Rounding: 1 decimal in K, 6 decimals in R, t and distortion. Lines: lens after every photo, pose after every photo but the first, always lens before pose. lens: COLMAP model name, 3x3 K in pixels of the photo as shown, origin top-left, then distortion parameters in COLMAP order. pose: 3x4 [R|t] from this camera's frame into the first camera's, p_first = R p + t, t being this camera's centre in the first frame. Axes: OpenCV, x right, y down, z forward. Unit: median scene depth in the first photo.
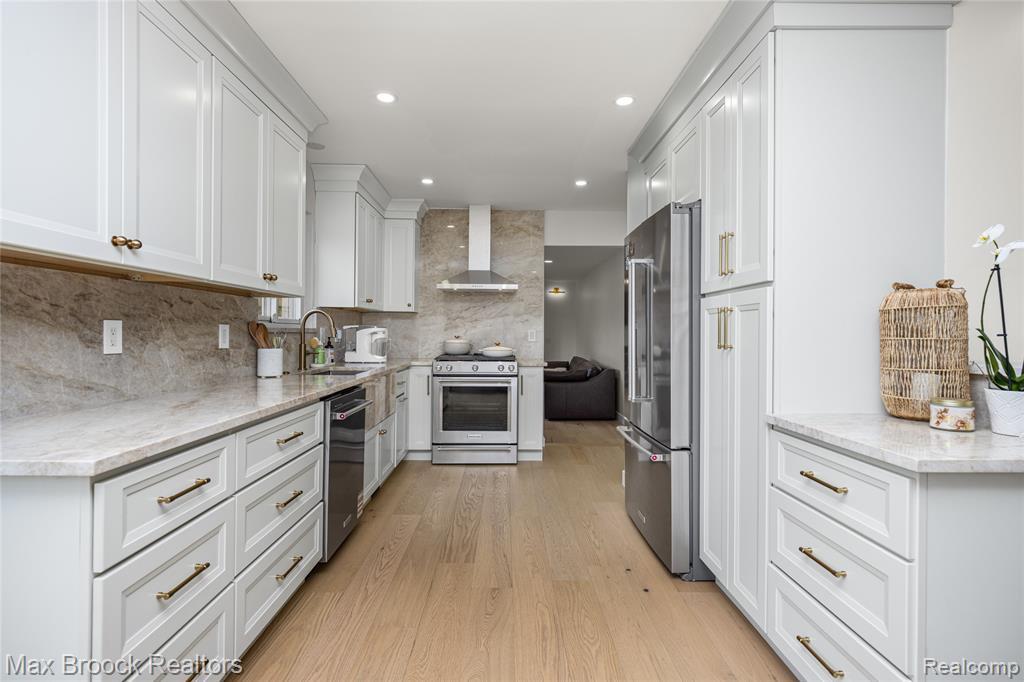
lens RADIAL K [[493.1, 0, 508.6], [0, 493.1, 333.2], [0, 0, 1]] dist [0.030174, -0.000014]
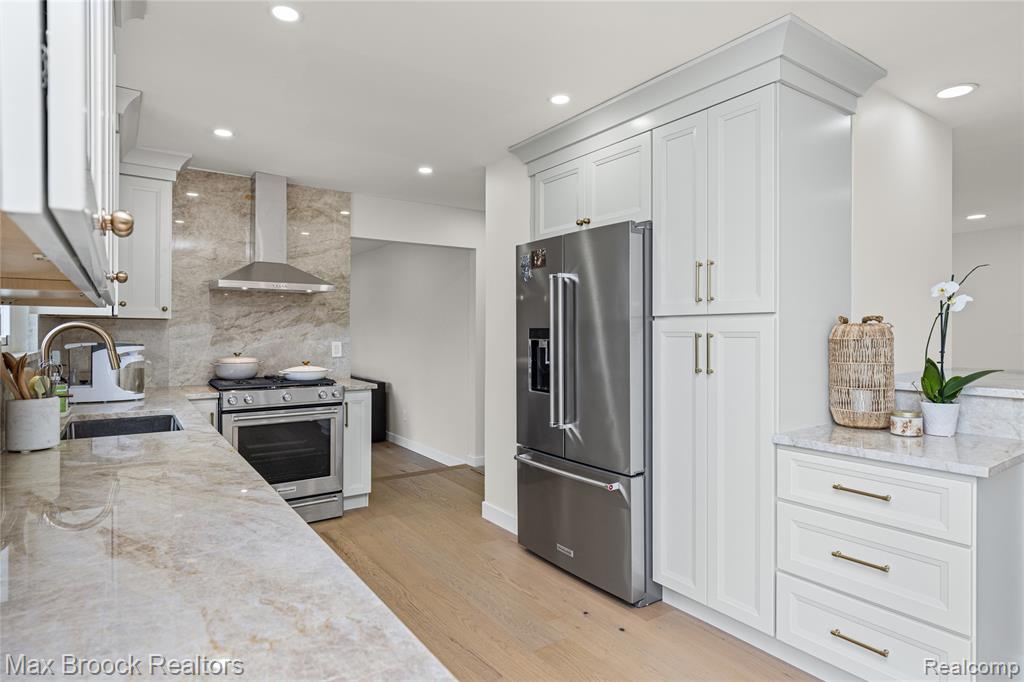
lens RADIAL K [[550.6, 0, 510.0], [0, 550.6, 336.3], [0, 0, 1]] dist [-0.000074, -0.000684]
pose [[0.828809, -0.008828, 0.559462, -0.312779], [0.004690, 0.999950, 0.008829, -0.033096], [-0.559512, -0.004694, 0.828809, 0.165985]]
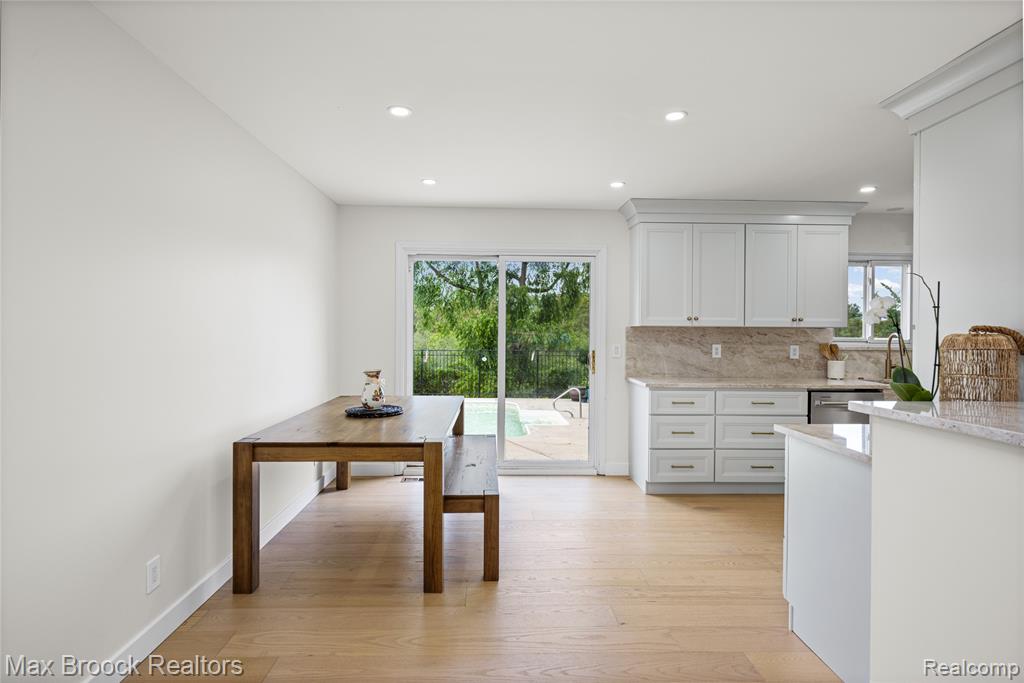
lens RADIAL K [[537.5, 0, 513.4], [0, 537.5, 334.5], [0, 0, 1]] dist [0.002227, 0.000174]
pose [[0.026582, 0.000960, -0.999646, 0.950310], [-0.009797, 0.999952, 0.000700, -0.034180], [0.999599, 0.009775, 0.026590, -0.040261]]
